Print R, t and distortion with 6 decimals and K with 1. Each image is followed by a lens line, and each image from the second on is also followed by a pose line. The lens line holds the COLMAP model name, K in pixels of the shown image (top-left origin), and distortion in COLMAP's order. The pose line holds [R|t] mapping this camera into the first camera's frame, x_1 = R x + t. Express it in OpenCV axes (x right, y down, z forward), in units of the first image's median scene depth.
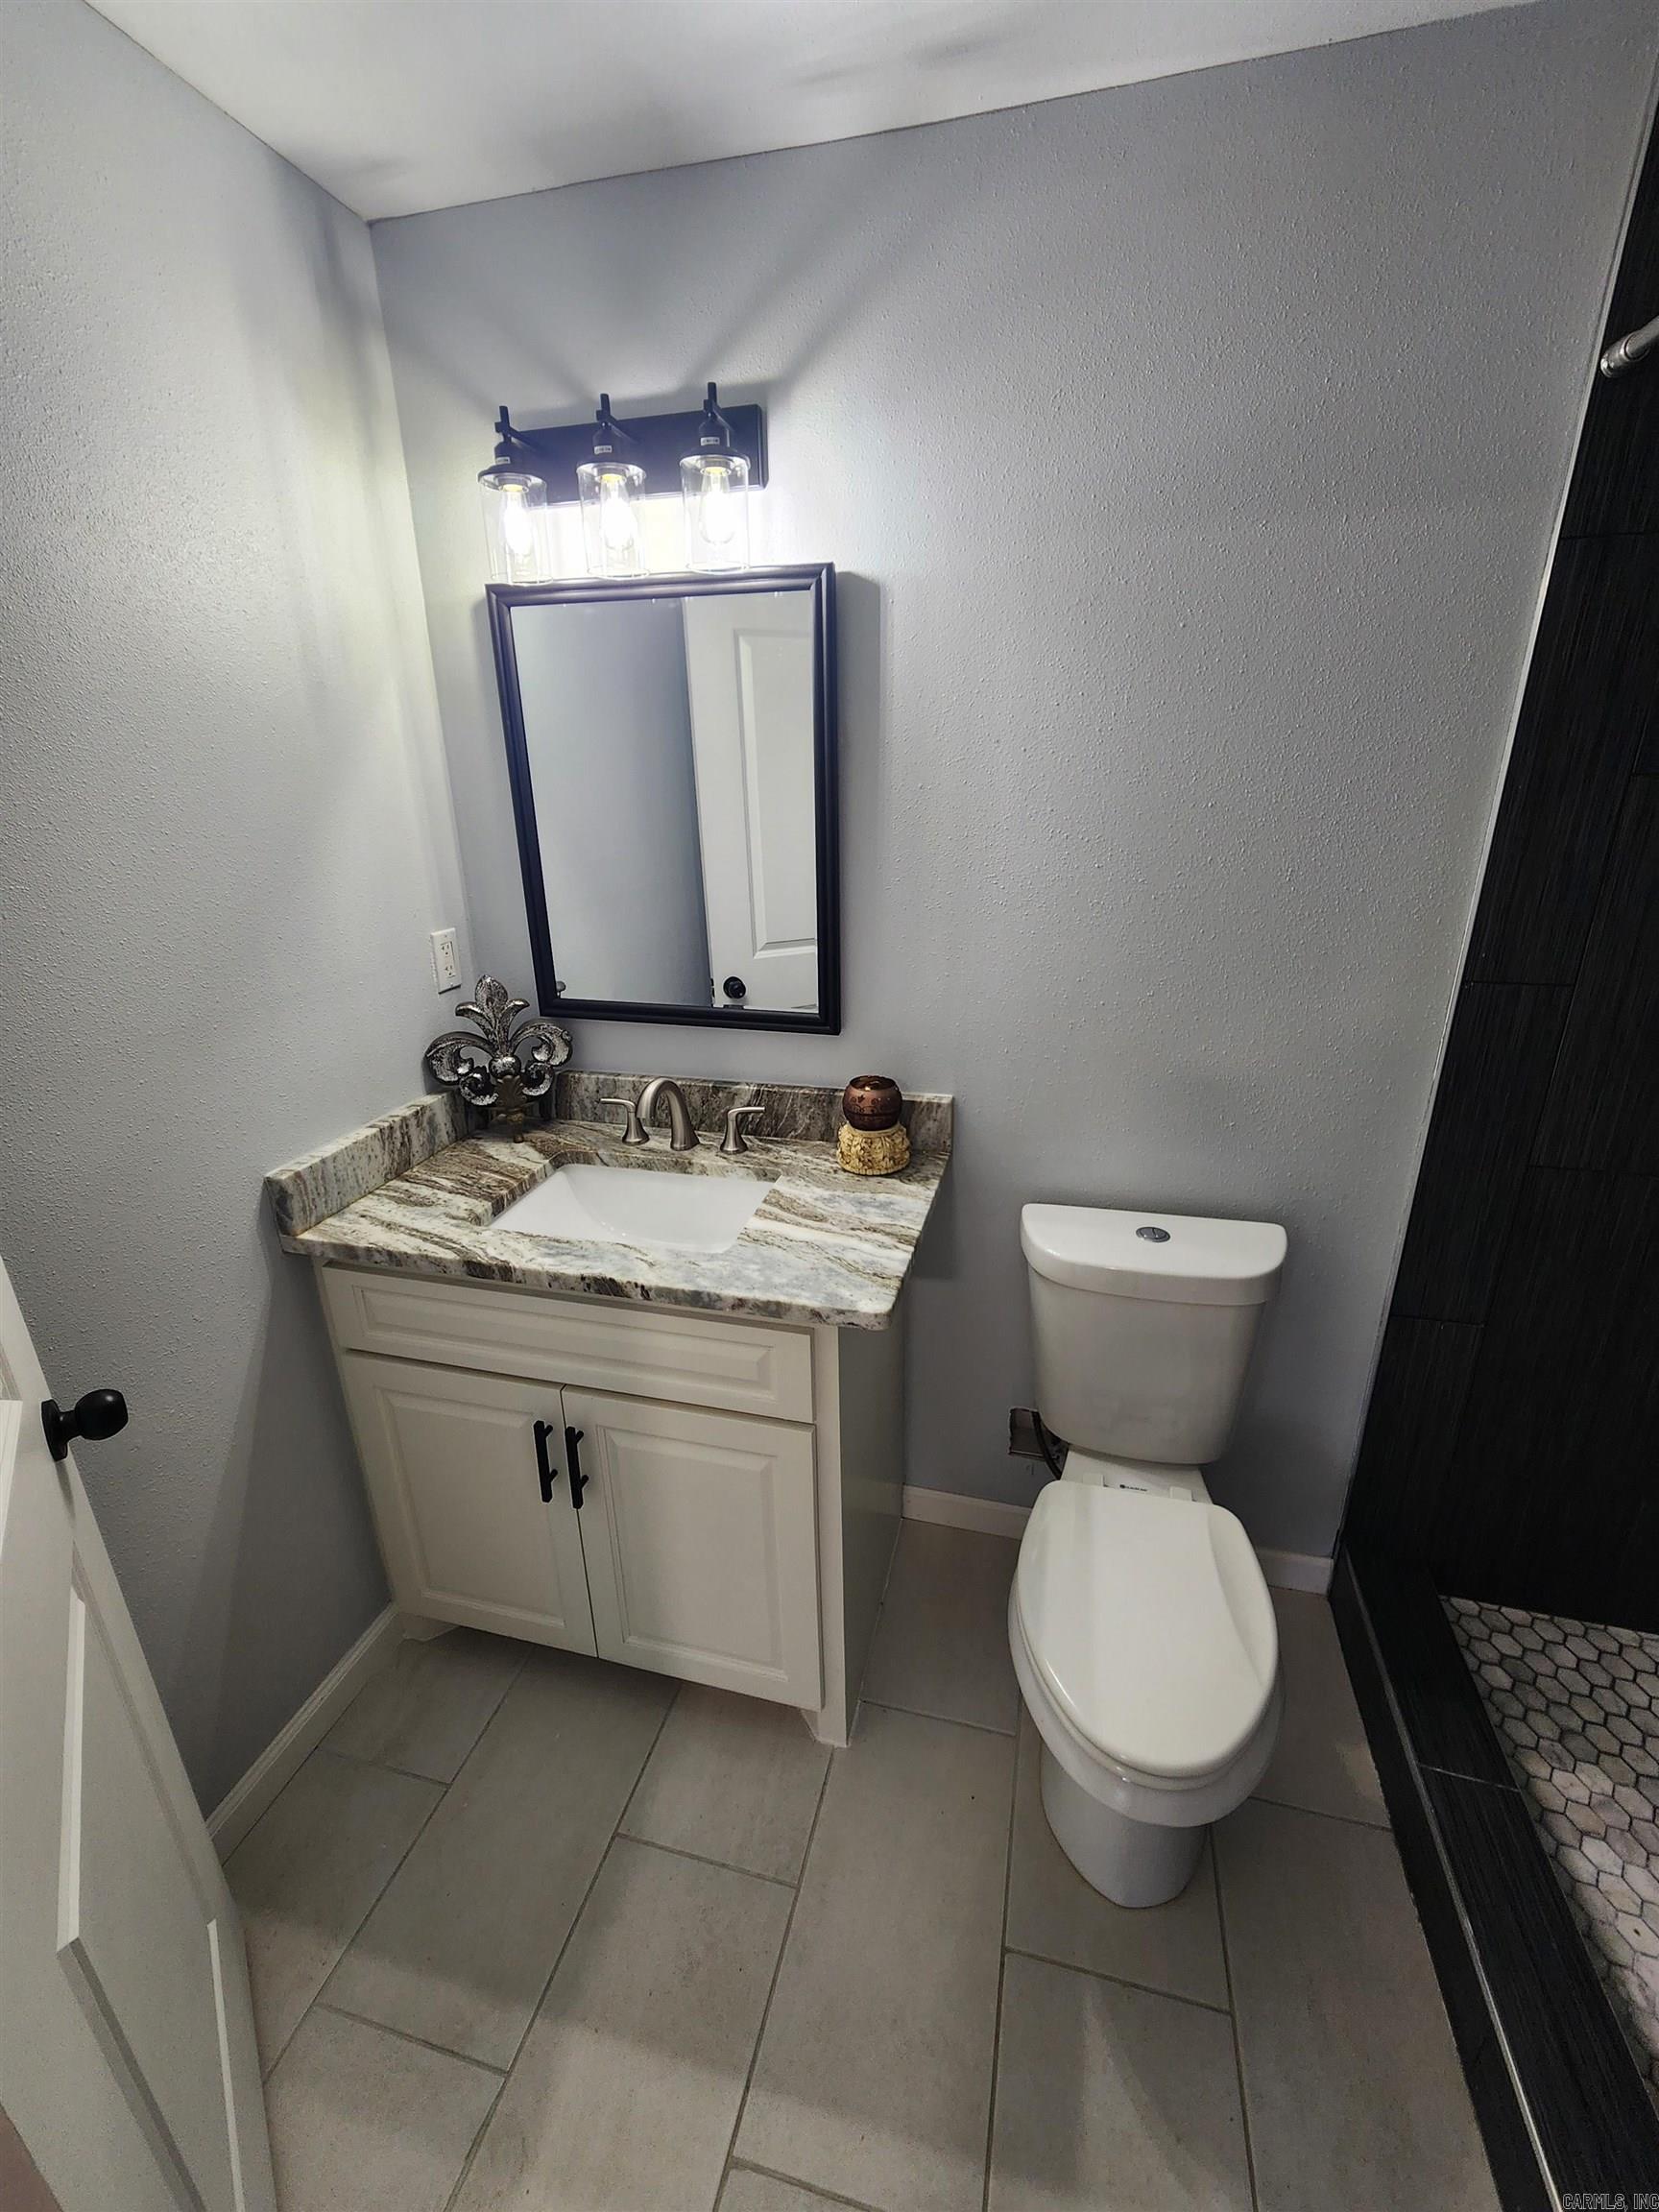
lens RADIAL K [[911.3, 0, 835.8], [0, 911.3, 1103.1], [0, 0, 1]] dist [0.000112, 0.000219]
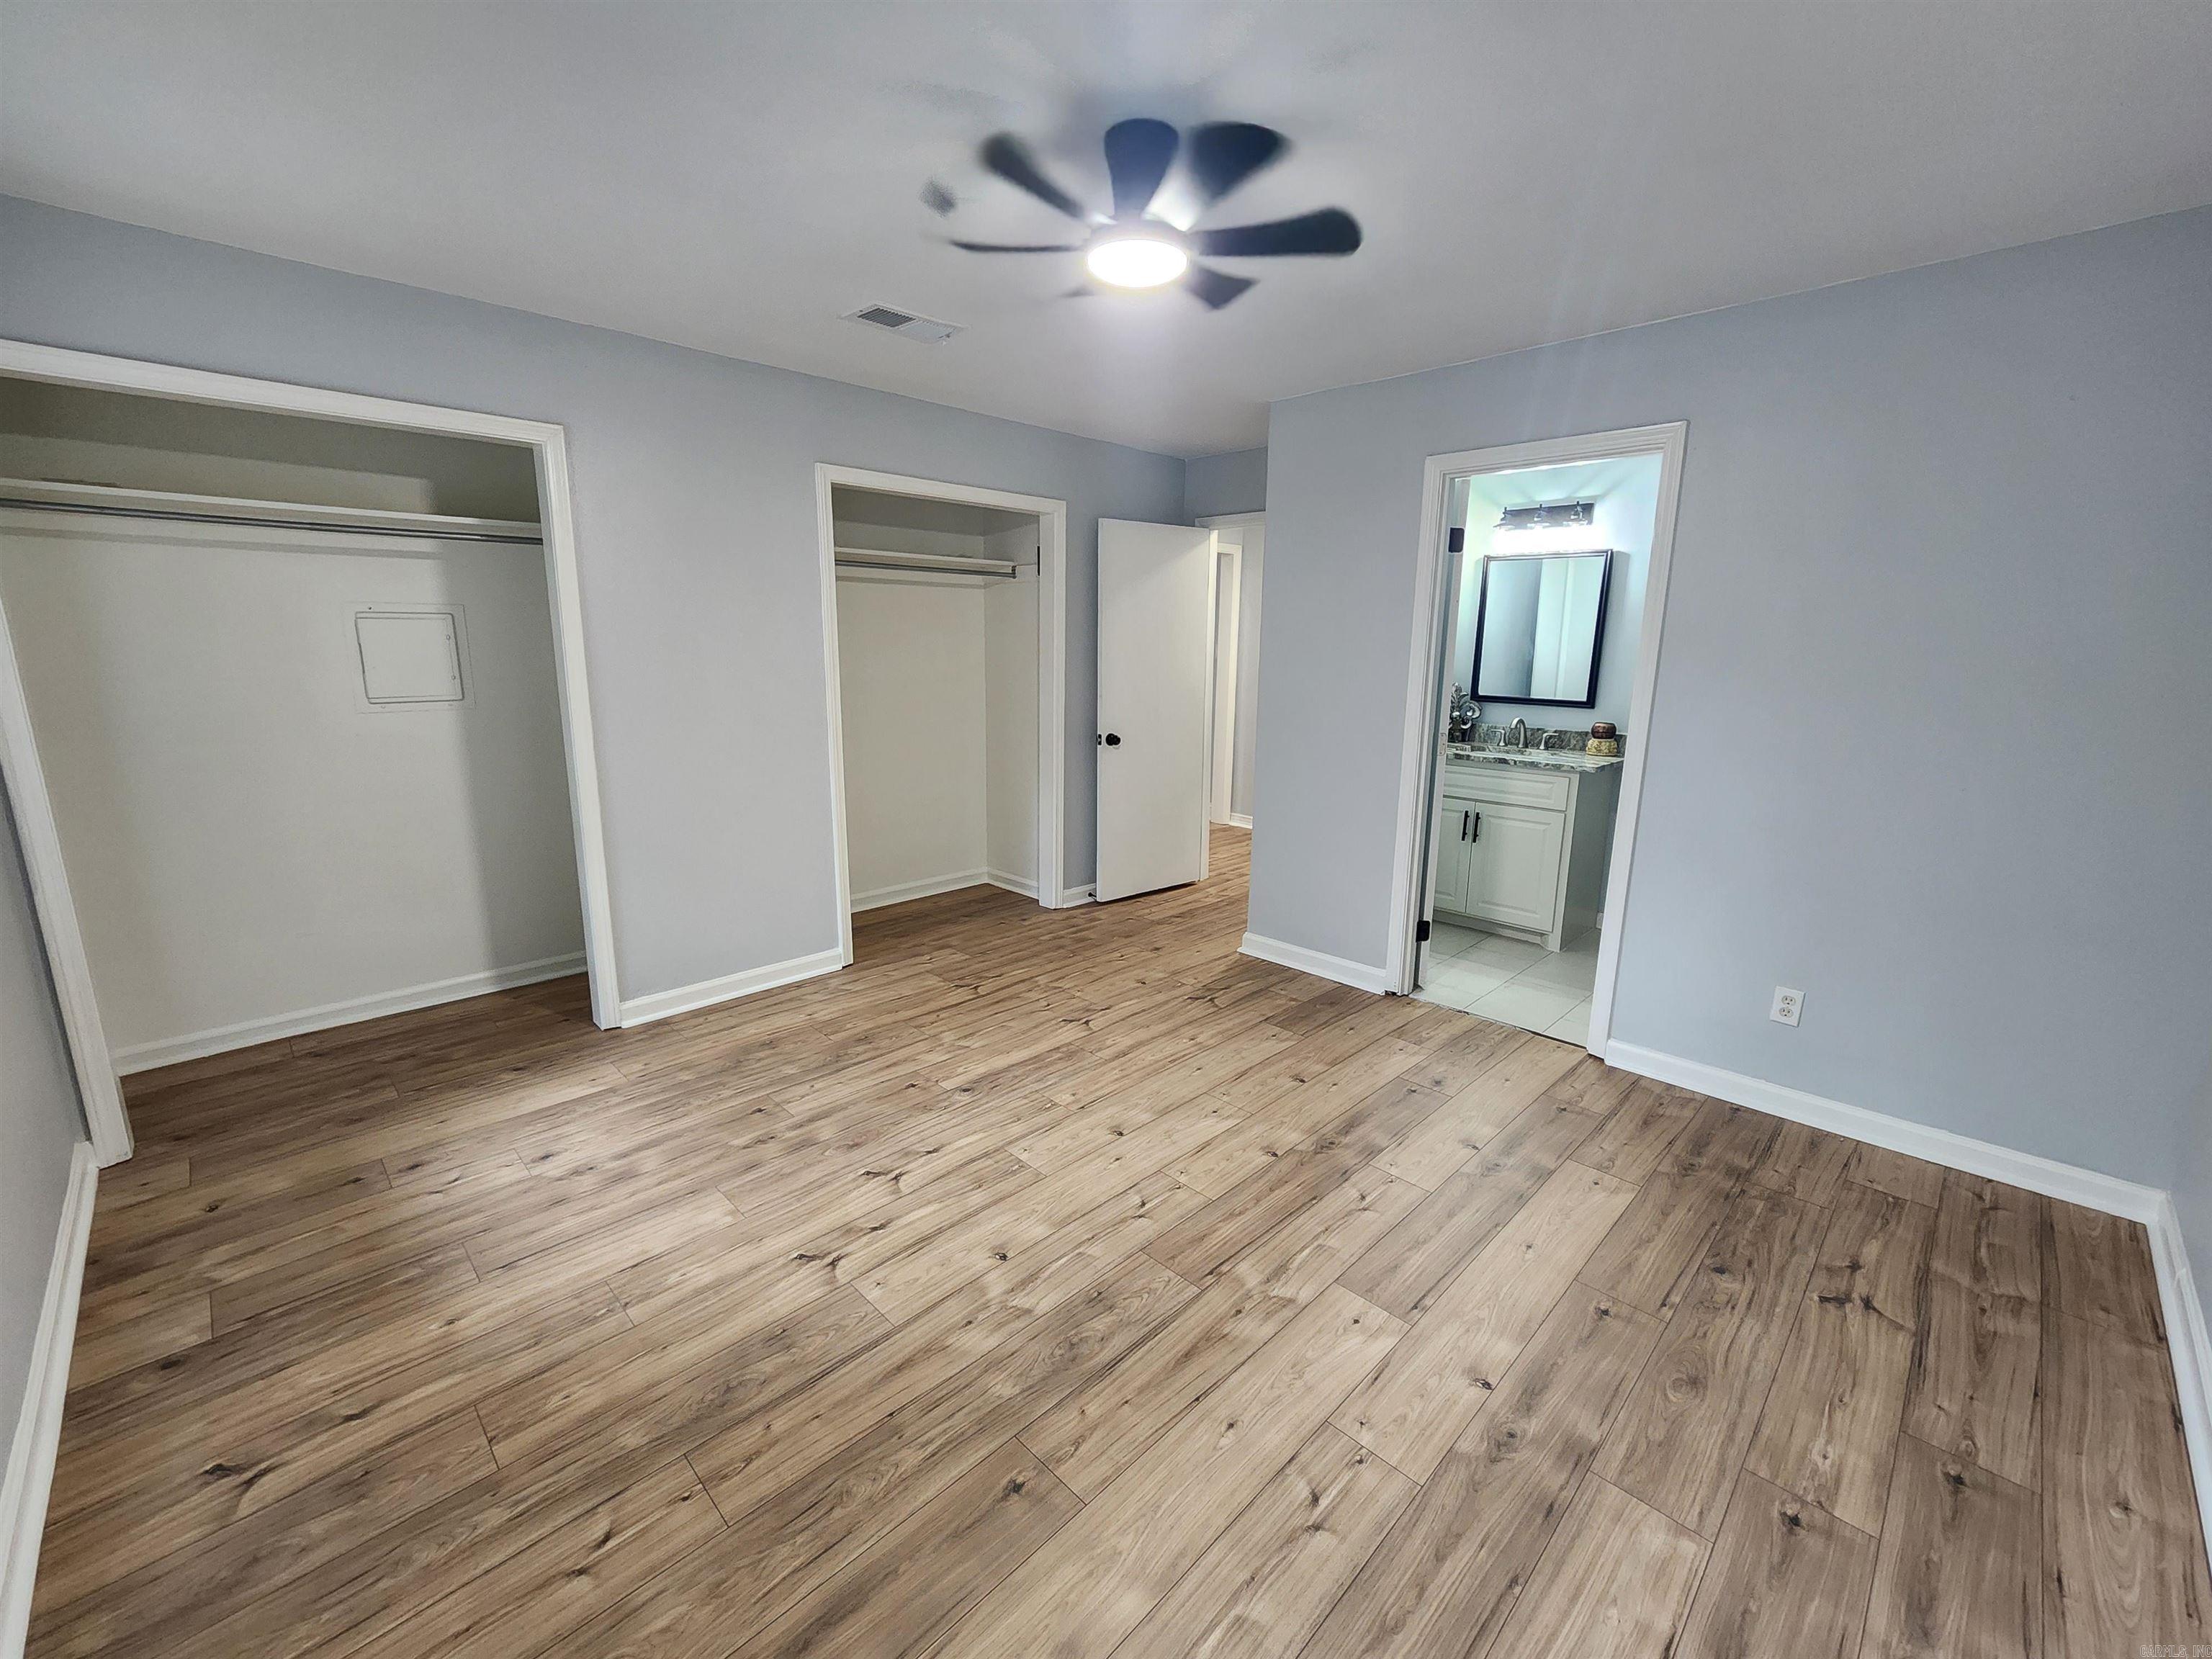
lens RADIAL K [[910.8, 0, 1089.5], [0, 910.8, 826.1], [0, 0, 1]] dist [-0.004391, 0.002902]
pose [[0.856894, 0.124958, -0.500117, 0.124699], [-0.188782, 0.978845, -0.078885, 0.822050], [0.479680, 0.162010, 0.862357, -2.137107]]
